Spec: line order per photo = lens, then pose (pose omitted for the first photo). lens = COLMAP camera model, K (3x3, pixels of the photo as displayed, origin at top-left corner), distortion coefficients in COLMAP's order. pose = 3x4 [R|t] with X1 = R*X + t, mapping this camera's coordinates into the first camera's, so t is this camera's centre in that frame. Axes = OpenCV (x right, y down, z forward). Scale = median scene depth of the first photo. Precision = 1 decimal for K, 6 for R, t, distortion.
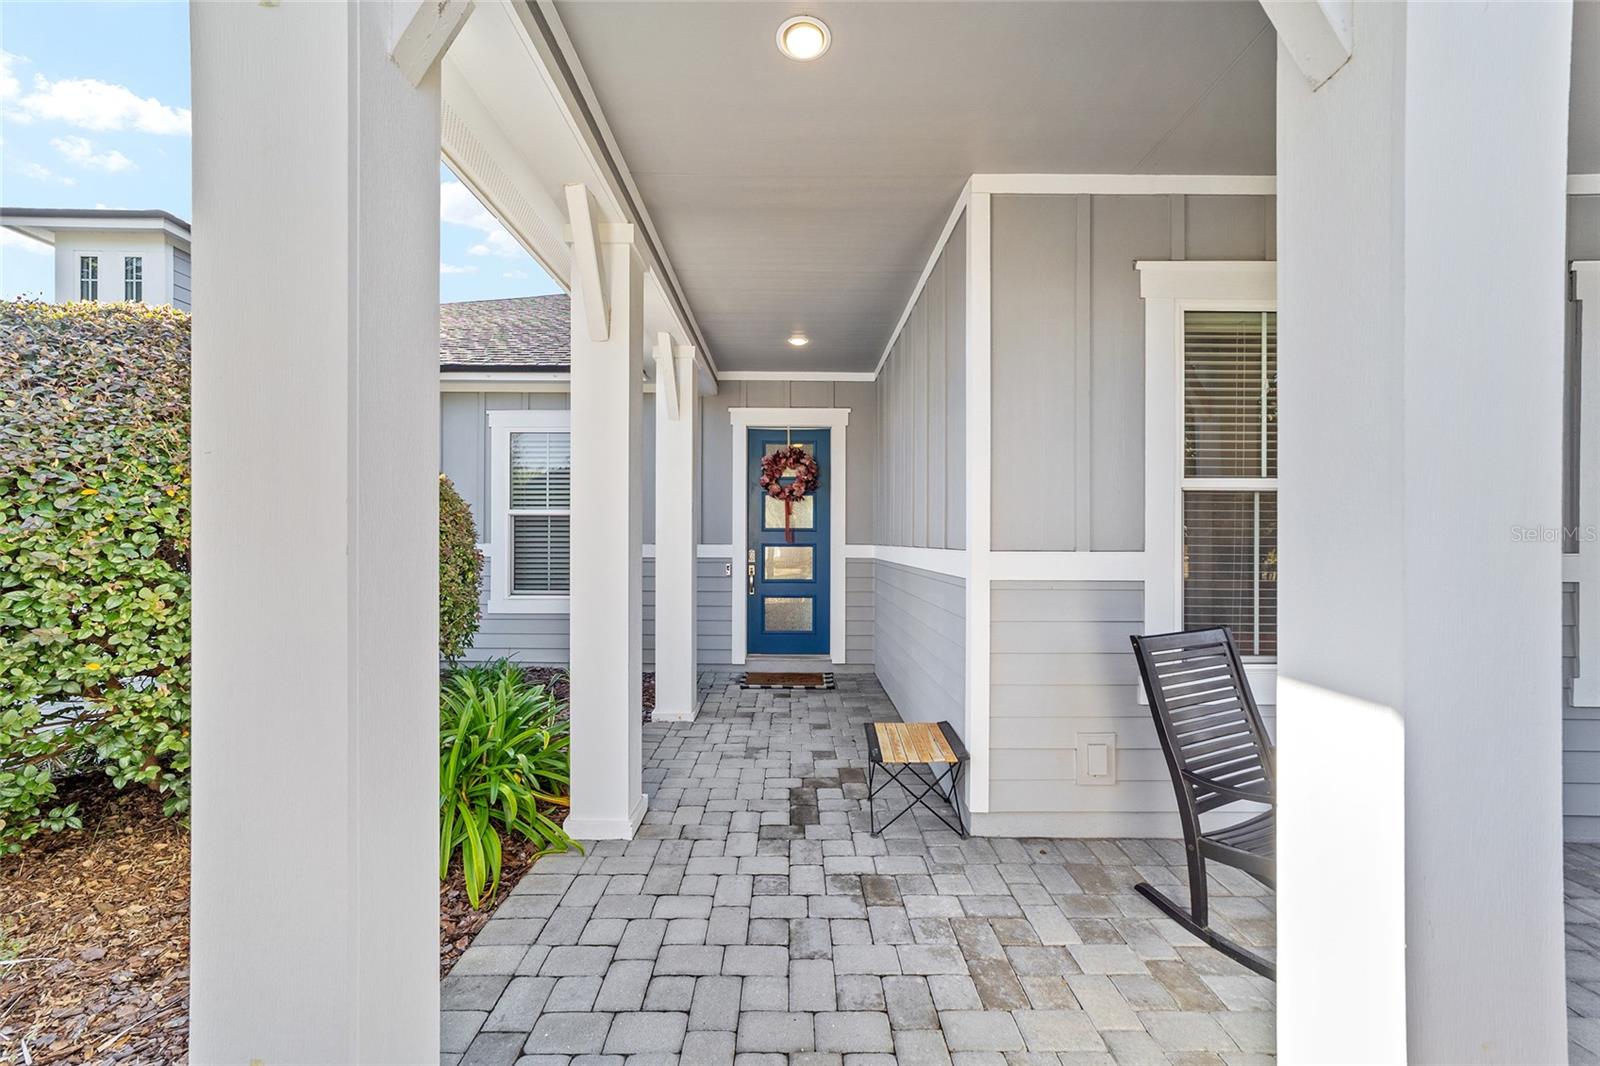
lens RADIAL K [[610.6, 0, 798.1], [0, 610.6, 533.4], [0, 0, 1]] dist [-0.000003, -0.000005]
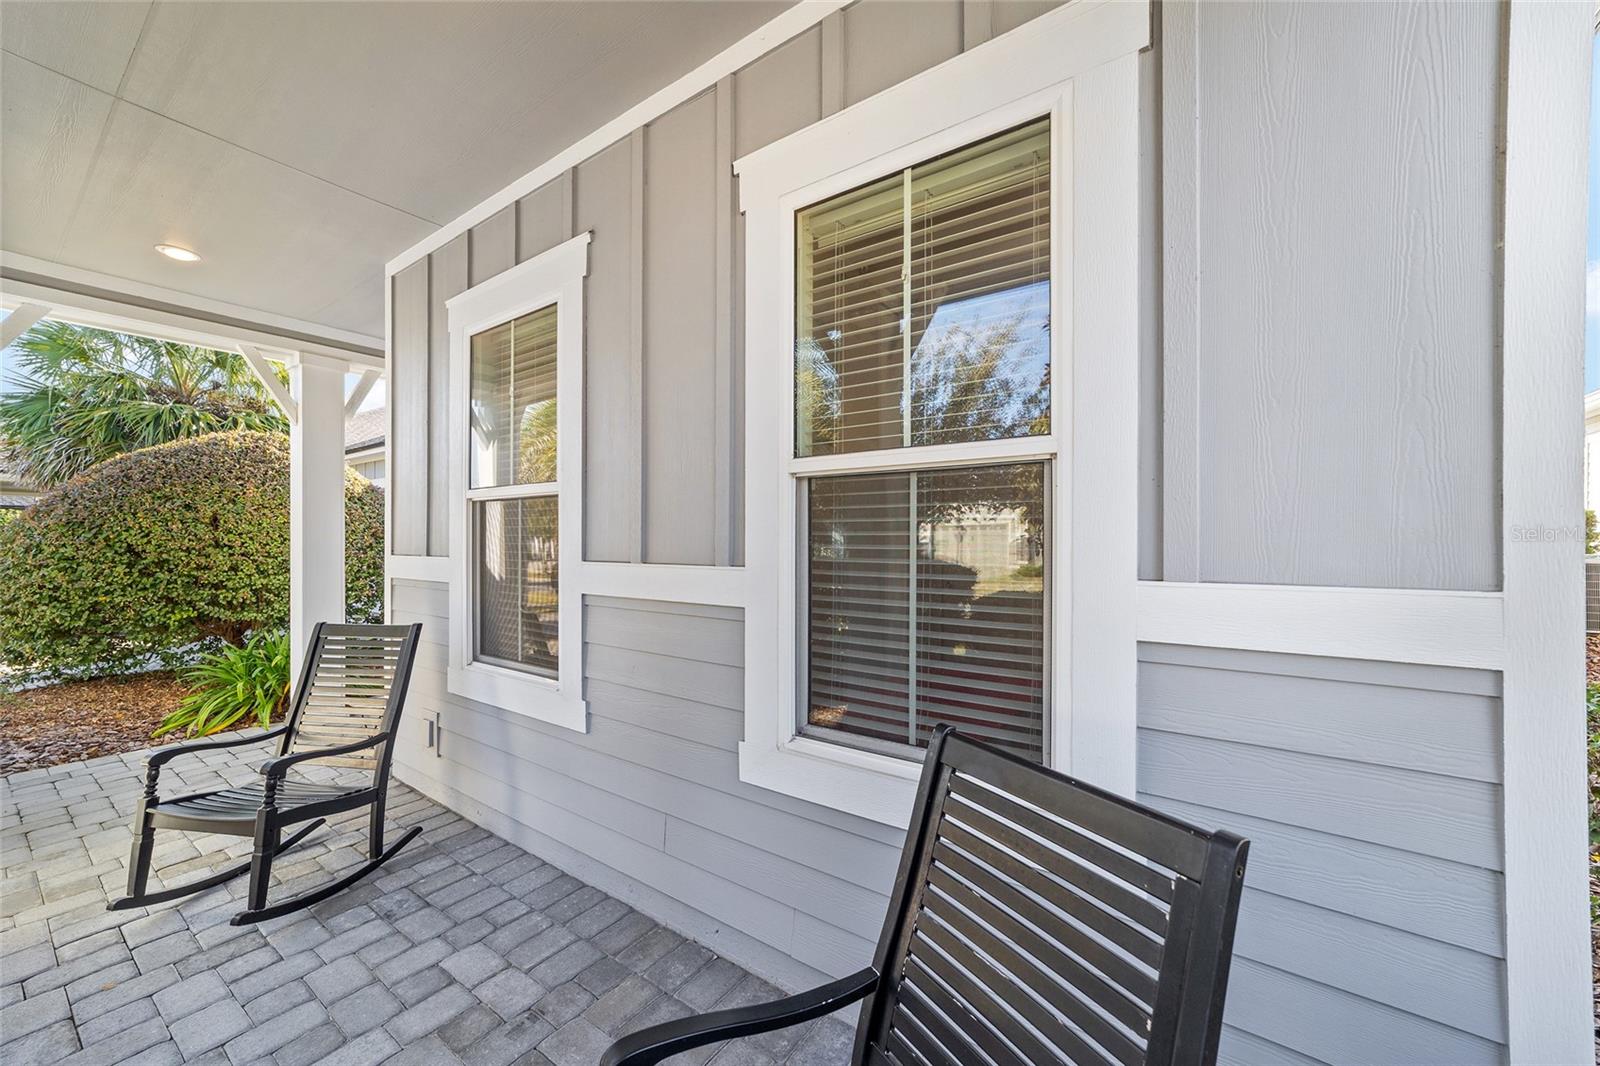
lens RADIAL K [[610.6, 0, 800.3], [0, 610.6, 535.1], [0, 0, 1]] dist [-0.000003, -0.000005]
pose [[0.810697, -0.000854, -0.585466, 1.036694], [-0.000973, 0.999996, -0.002807, -0.005757], [0.585466, 0.002845, 0.810692, 0.463924]]
